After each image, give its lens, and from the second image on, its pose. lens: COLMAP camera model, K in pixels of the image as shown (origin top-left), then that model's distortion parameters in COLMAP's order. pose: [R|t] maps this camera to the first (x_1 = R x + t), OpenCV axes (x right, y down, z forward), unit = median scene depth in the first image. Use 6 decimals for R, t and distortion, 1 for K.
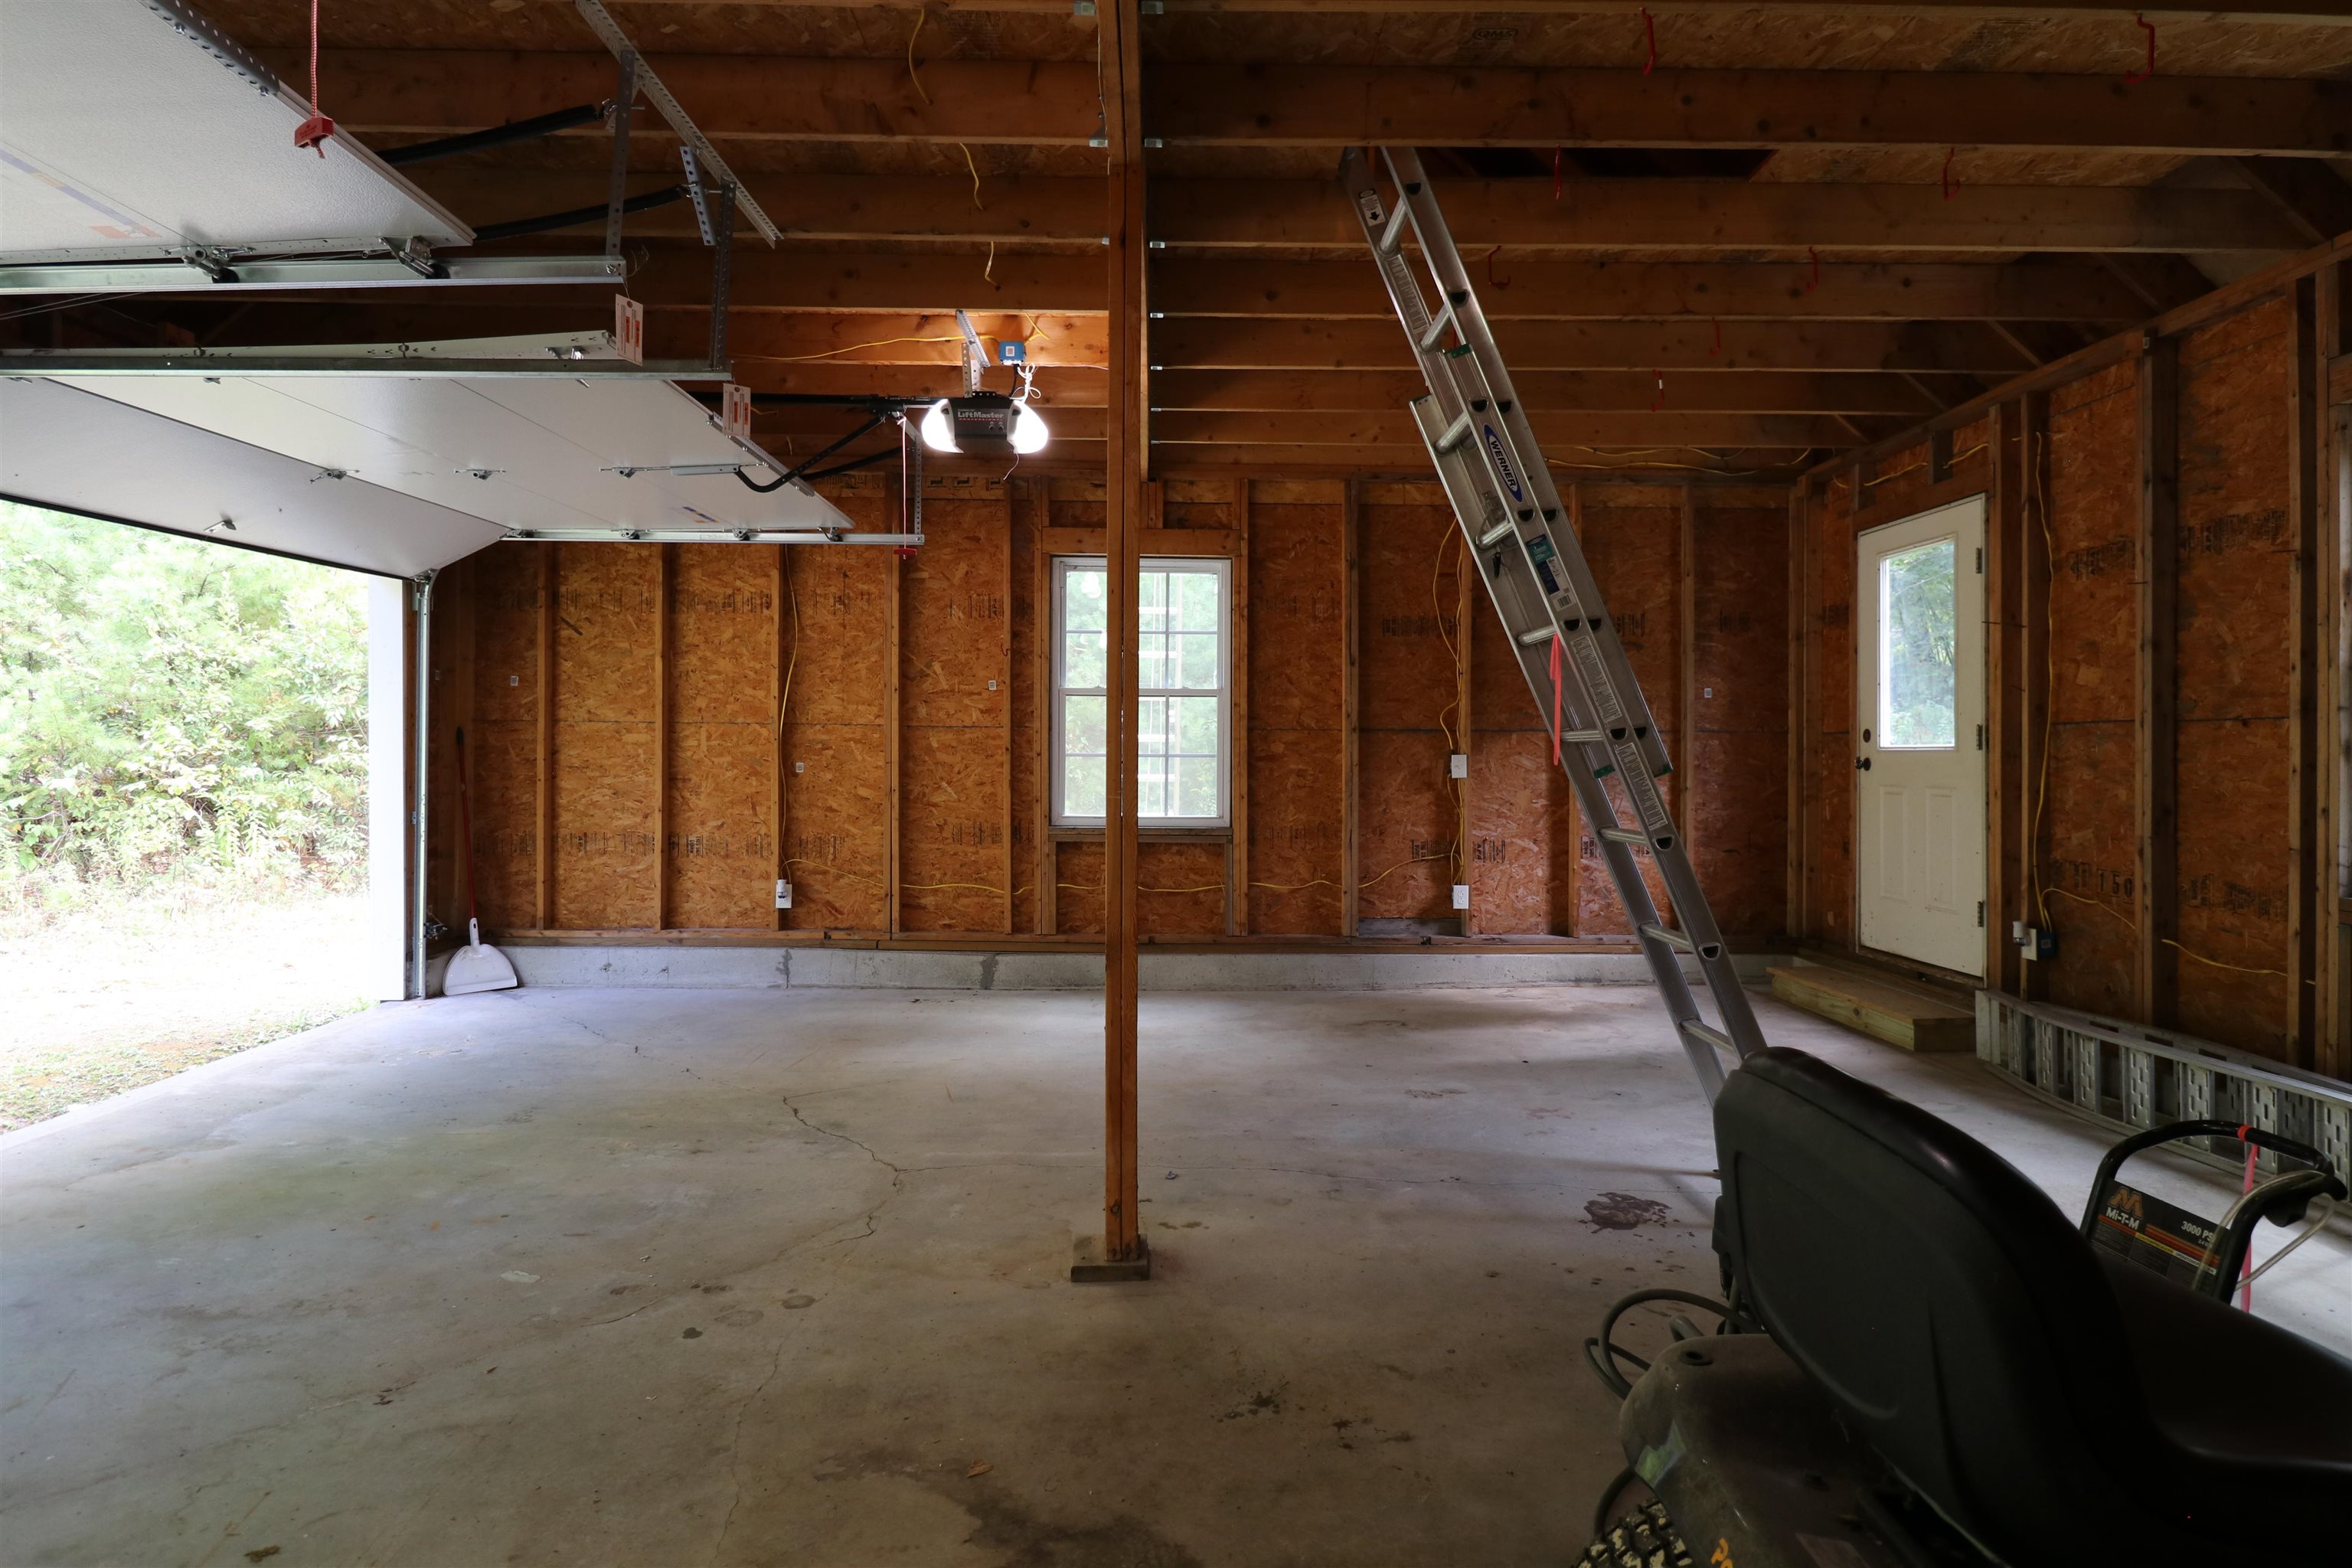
lens RADIAL K [[1251.6, 0, 1183.6], [0, 1251.6, 758.3], [0, 0, 1]] dist [-0.001289, -0.001348]
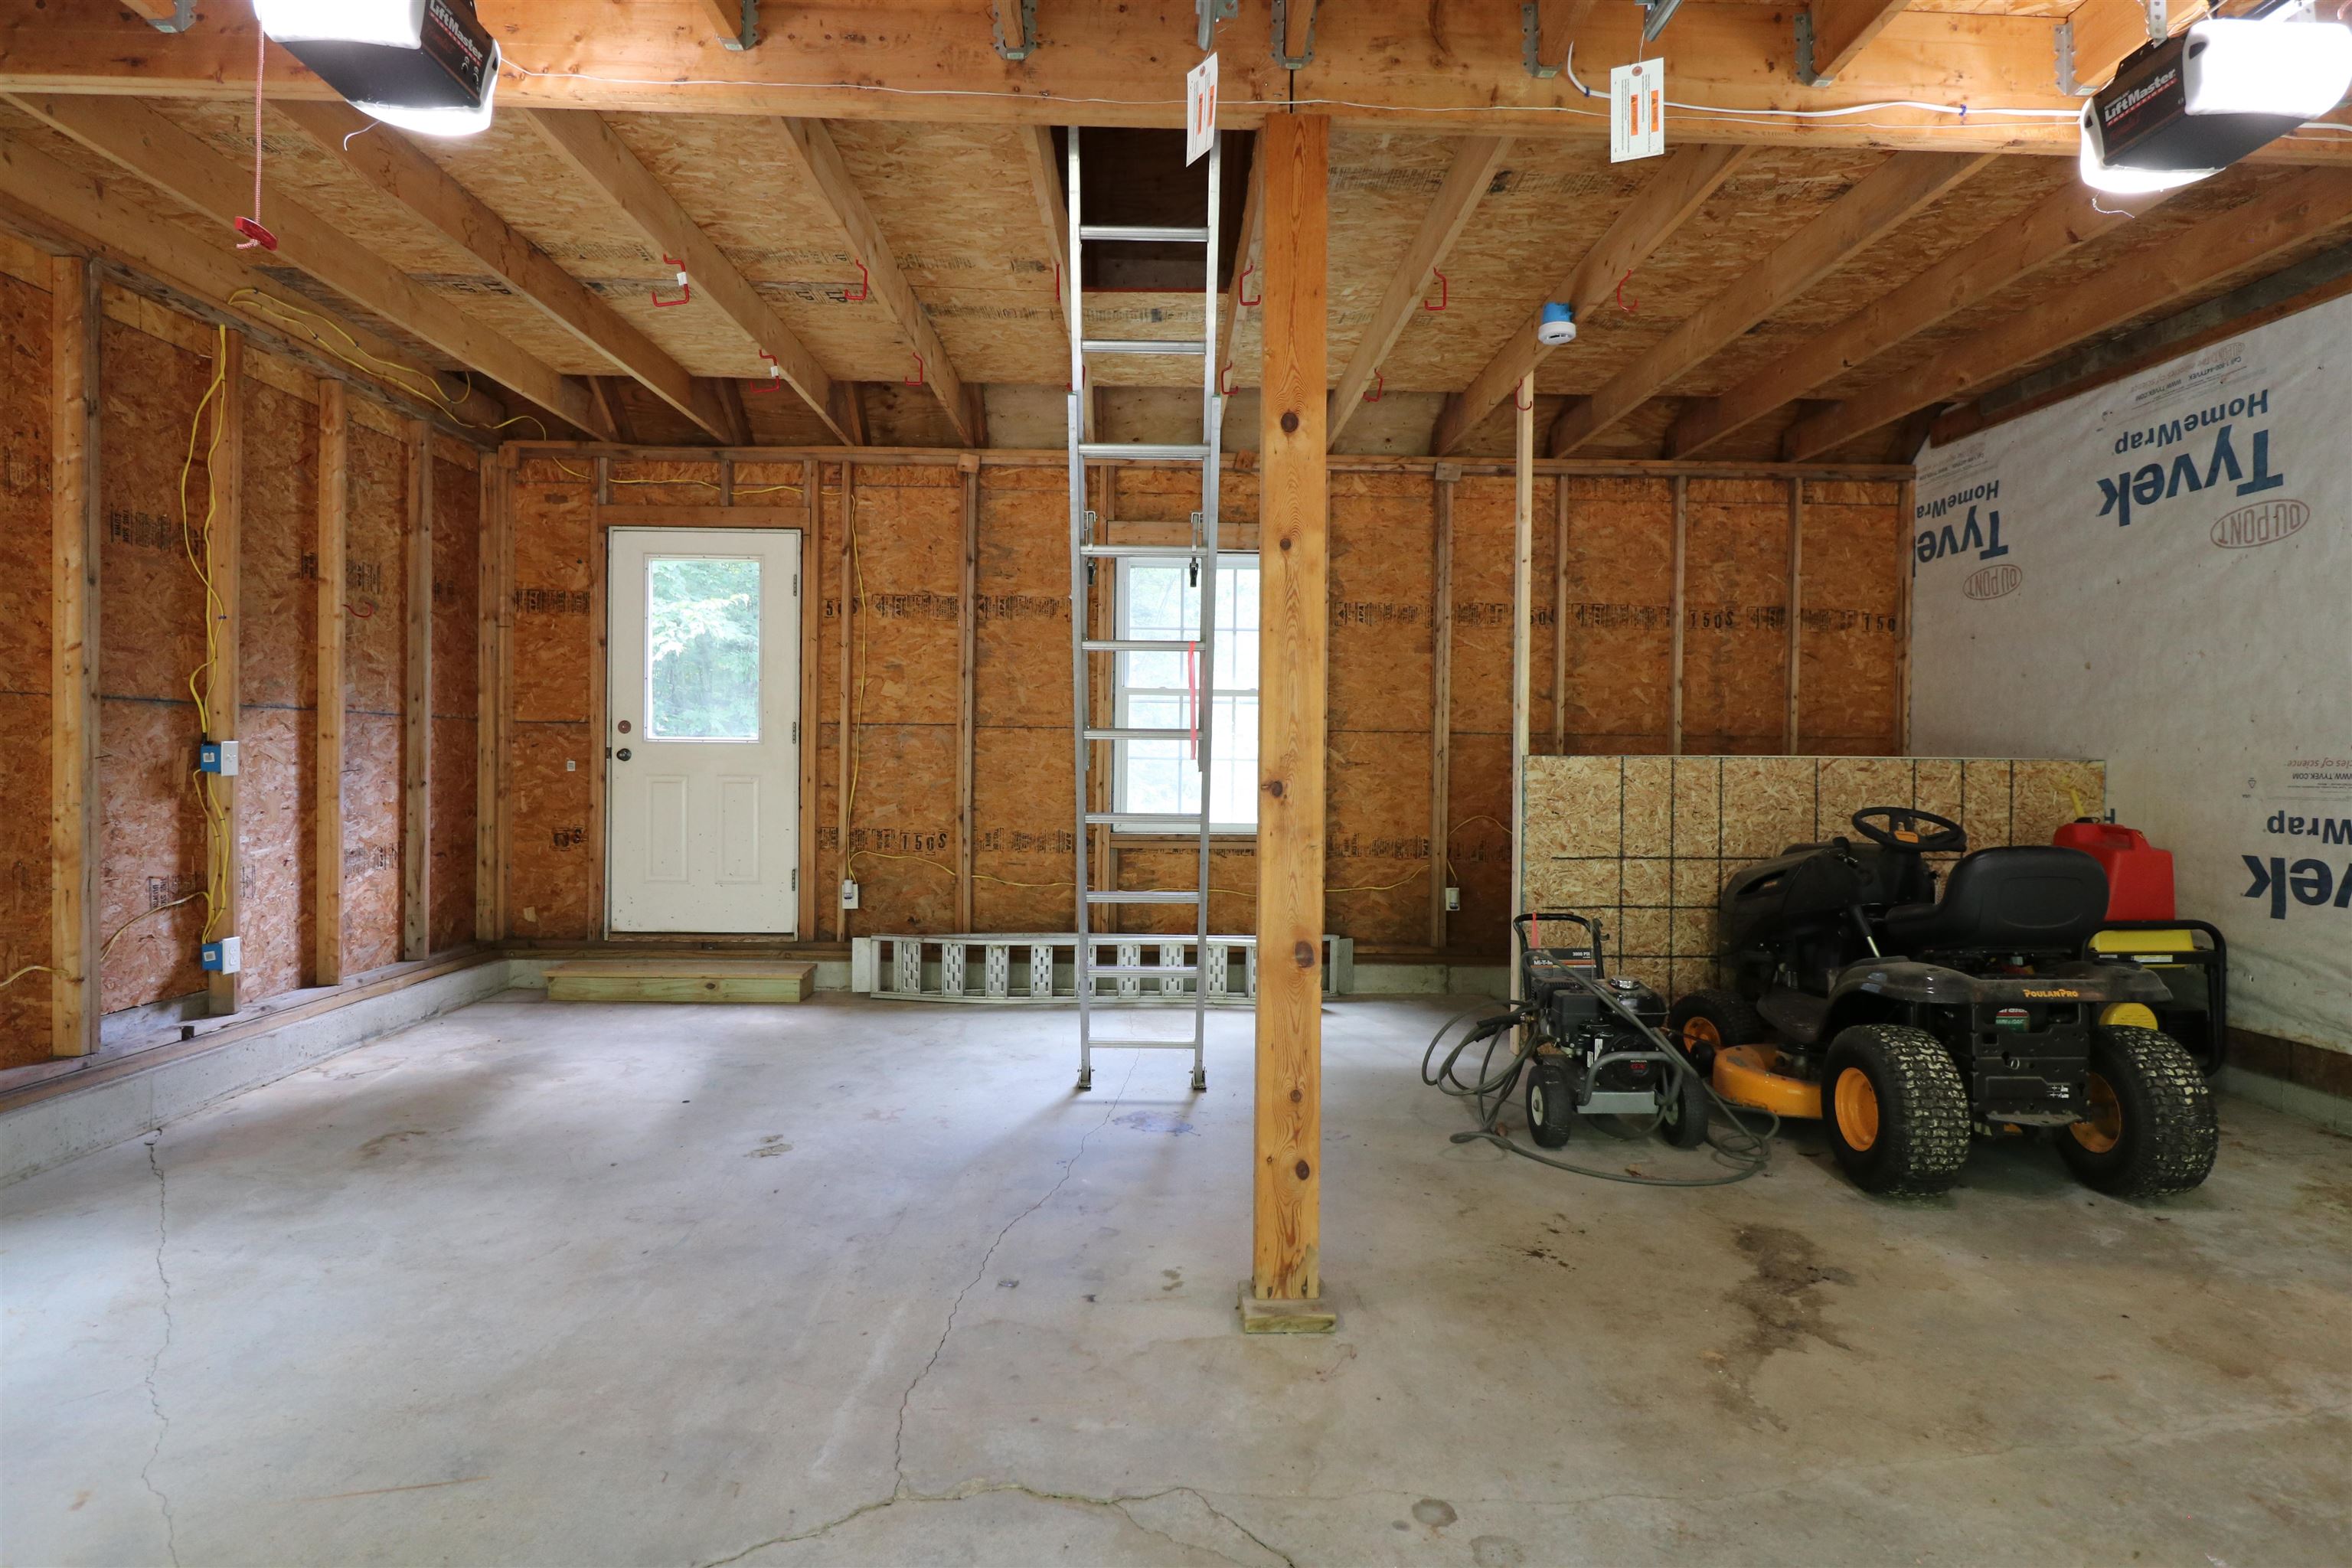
lens RADIAL K [[1251.6, 0, 1183.6], [0, 1251.6, 758.3], [0, 0, 1]] dist [-0.001289, -0.001348]
pose [[-0.011168, -0.005249, 0.999924, -0.637413], [-0.009035, 0.999946, 0.005148, -0.002158], [-0.999897, -0.008977, -0.011215, 0.718386]]
